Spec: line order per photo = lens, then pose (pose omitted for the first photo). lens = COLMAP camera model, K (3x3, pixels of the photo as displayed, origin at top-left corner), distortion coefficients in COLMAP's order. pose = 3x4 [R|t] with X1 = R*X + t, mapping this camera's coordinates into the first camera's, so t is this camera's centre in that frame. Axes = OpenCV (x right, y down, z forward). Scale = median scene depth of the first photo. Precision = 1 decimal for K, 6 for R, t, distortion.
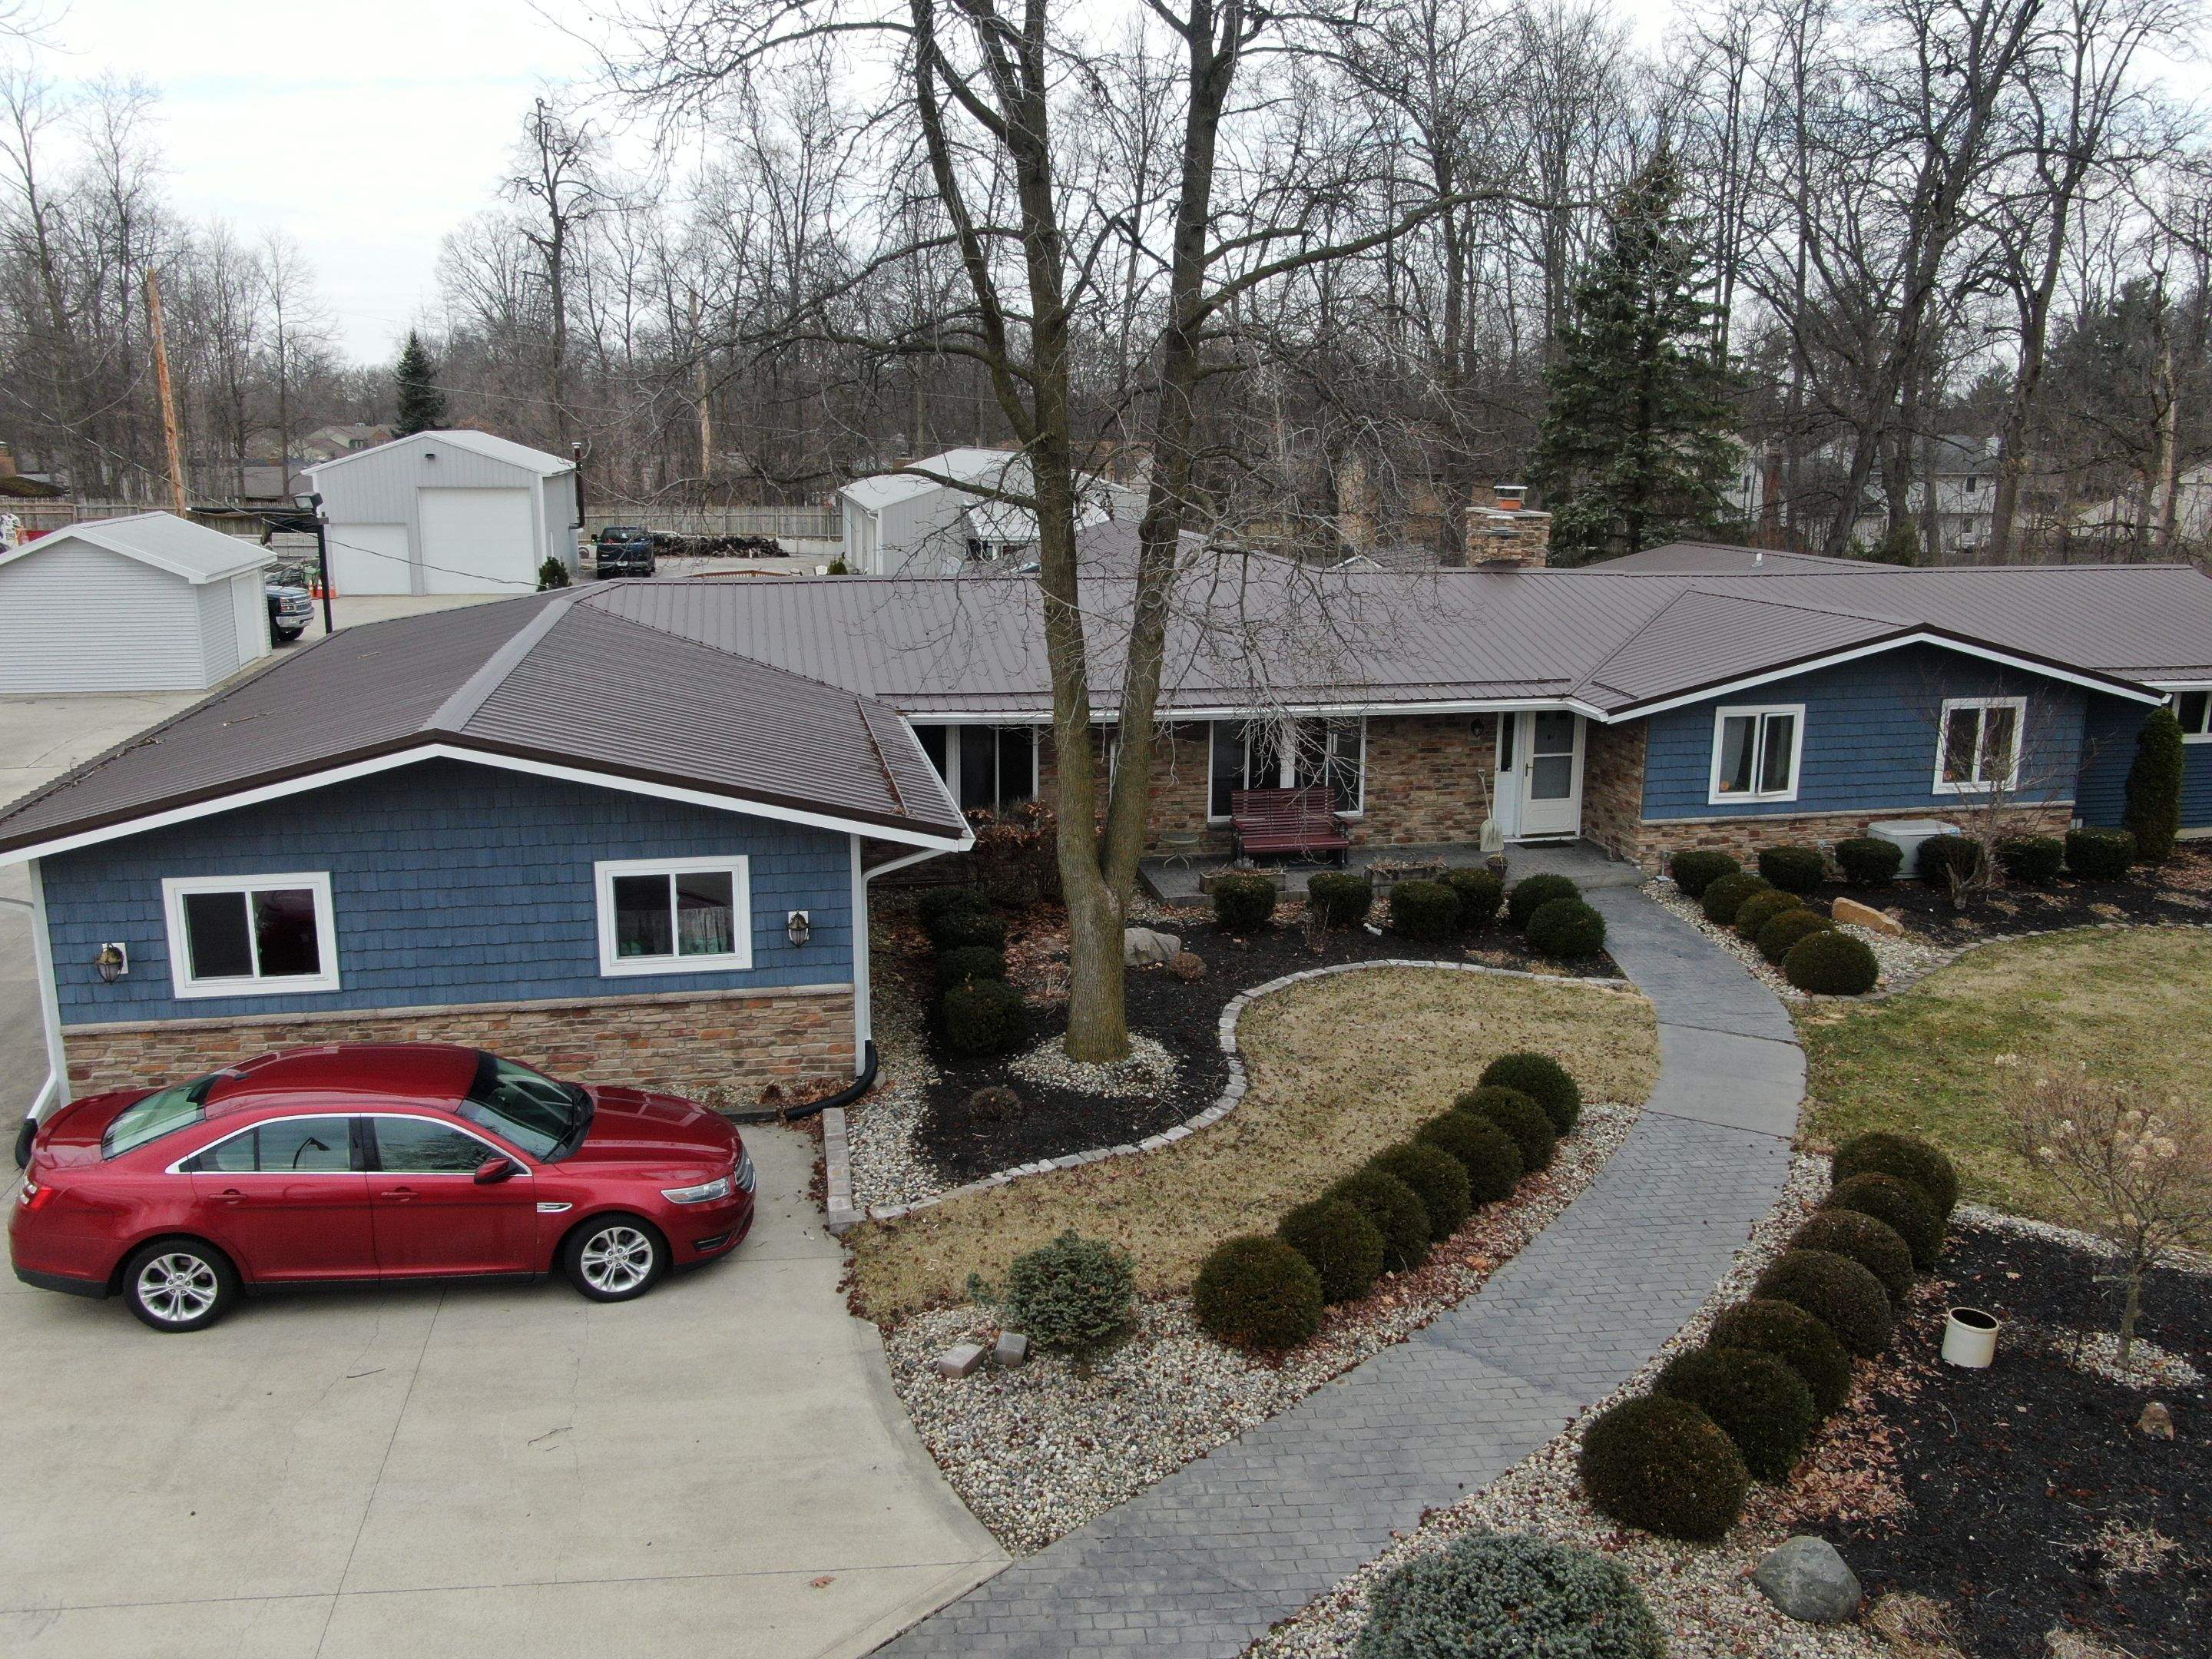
lens RADIAL K [[1737.2, 0, 1108.3], [0, 1737.2, 822.8], [0, 0, 1]] dist [-0.015256, 0.011800]
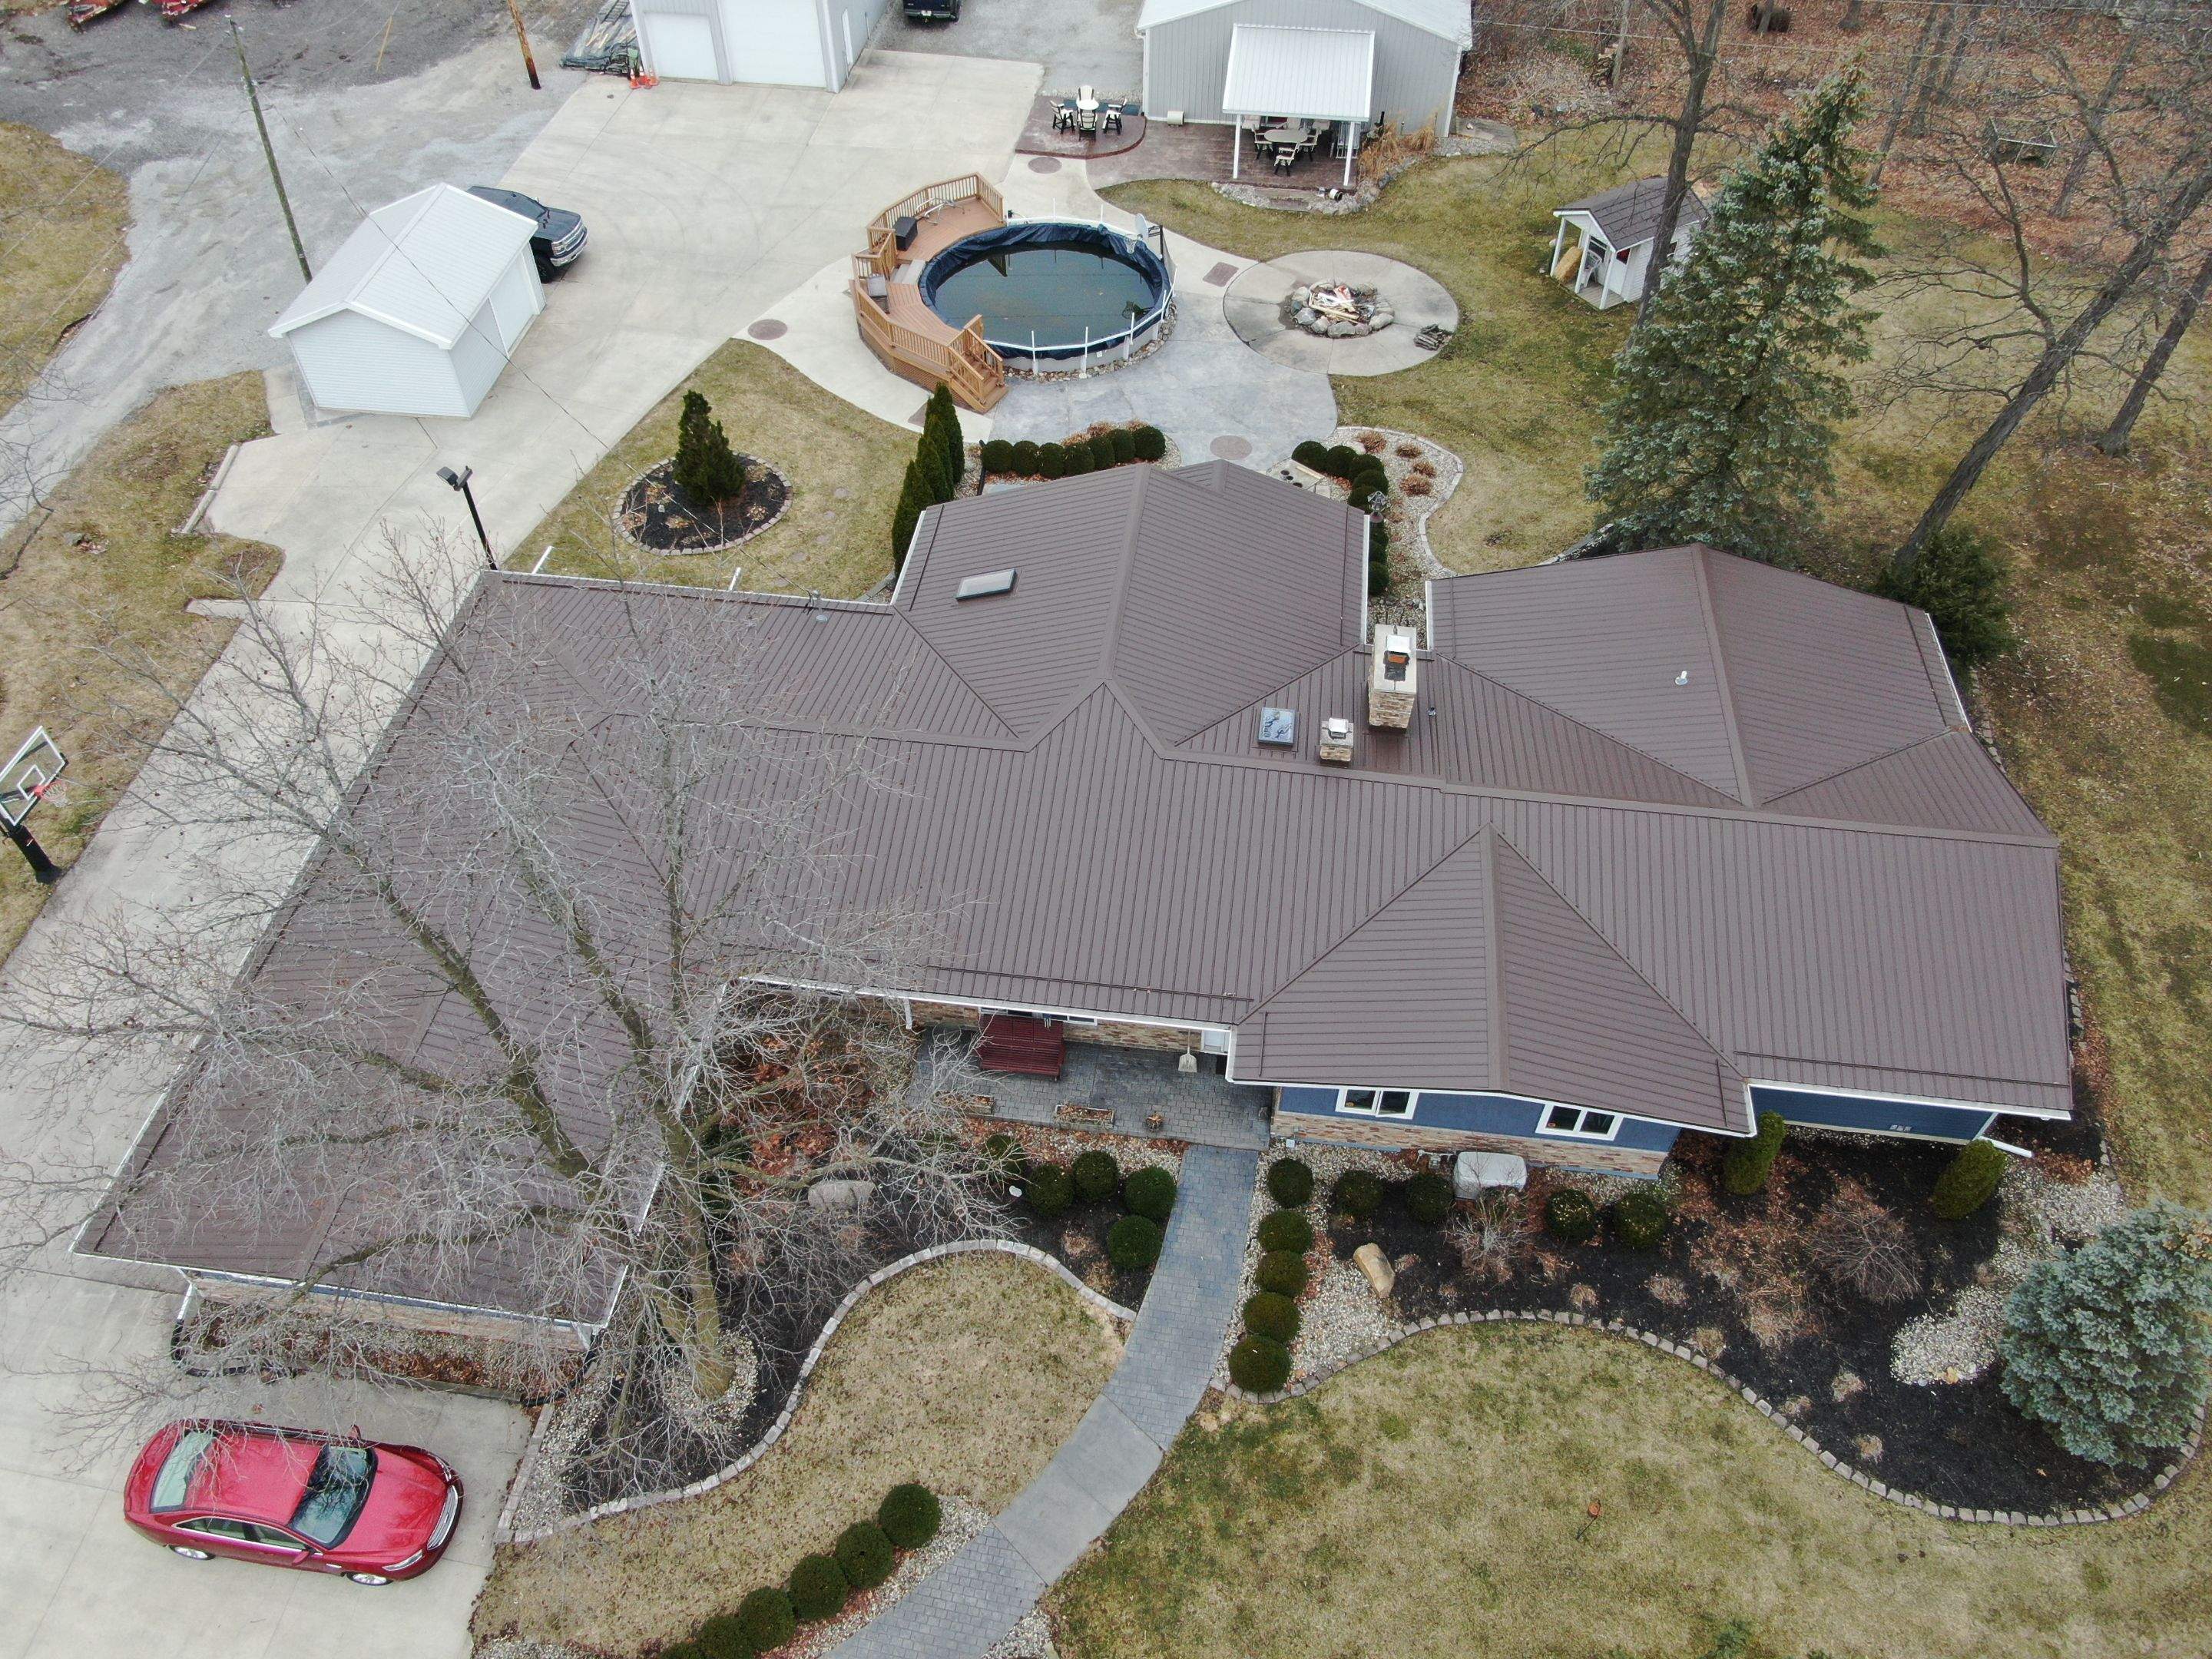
lens RADIAL K [[1591.1, 0, 1110.5], [0, 1591.1, 826.5], [0, 0, 1]] dist [-0.025097, 0.004923]
pose [[0.943596, 0.242748, -0.225167, 0.578369], [-0.066971, 0.805932, 0.588207, -1.240876], [0.324255, -0.539951, 0.776732, 0.204351]]
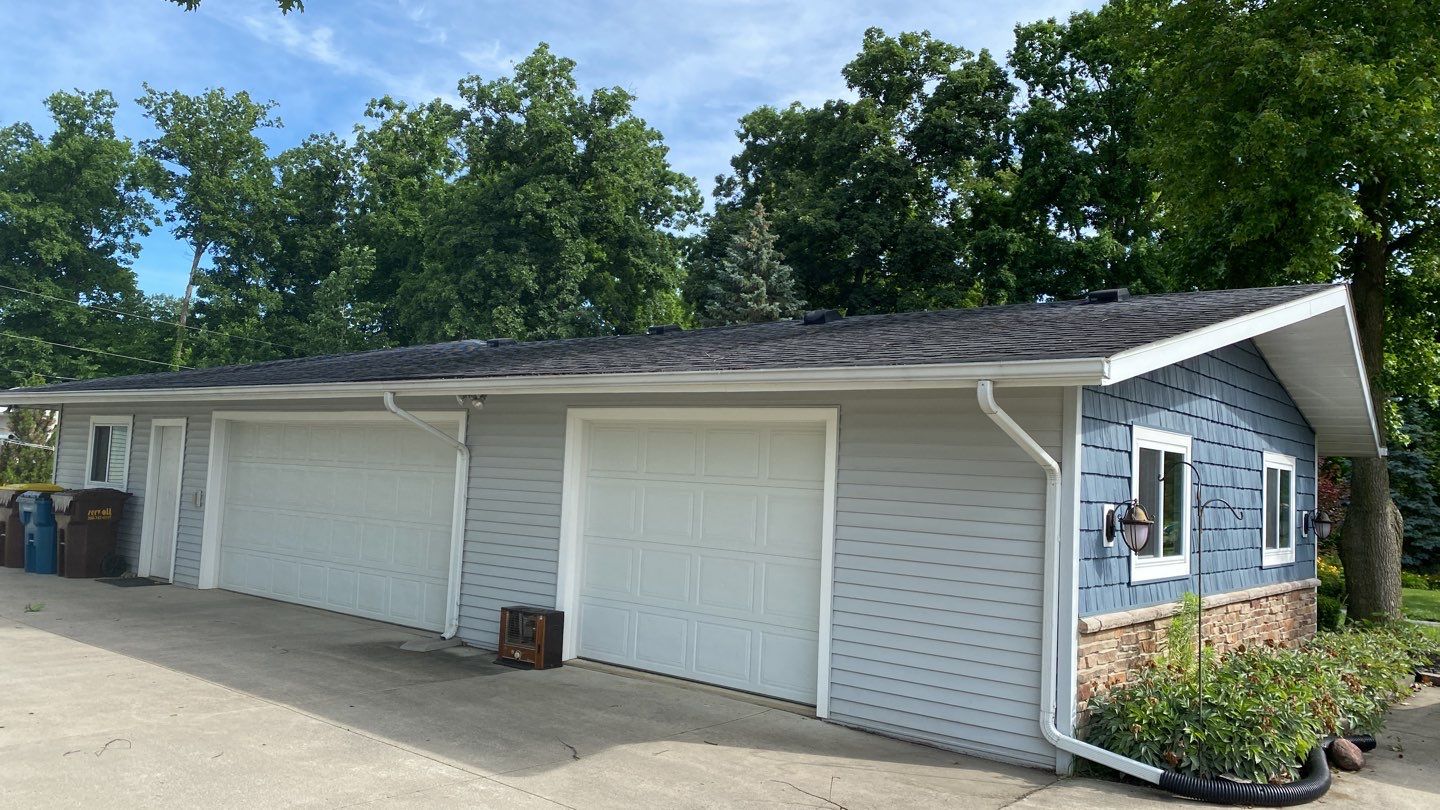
lens RADIAL K [[1091.8, 0, 720.0], [0, 1091.8, 405.0], [0, 0, 1]] dist [-0.007523, -0.005946]
pose [[0.779770, 0.073203, 0.621772, -0.889738], [0.096070, 0.967388, -0.234375, 0.108951], [-0.618652, 0.242492, 0.747307, 0.647515]]
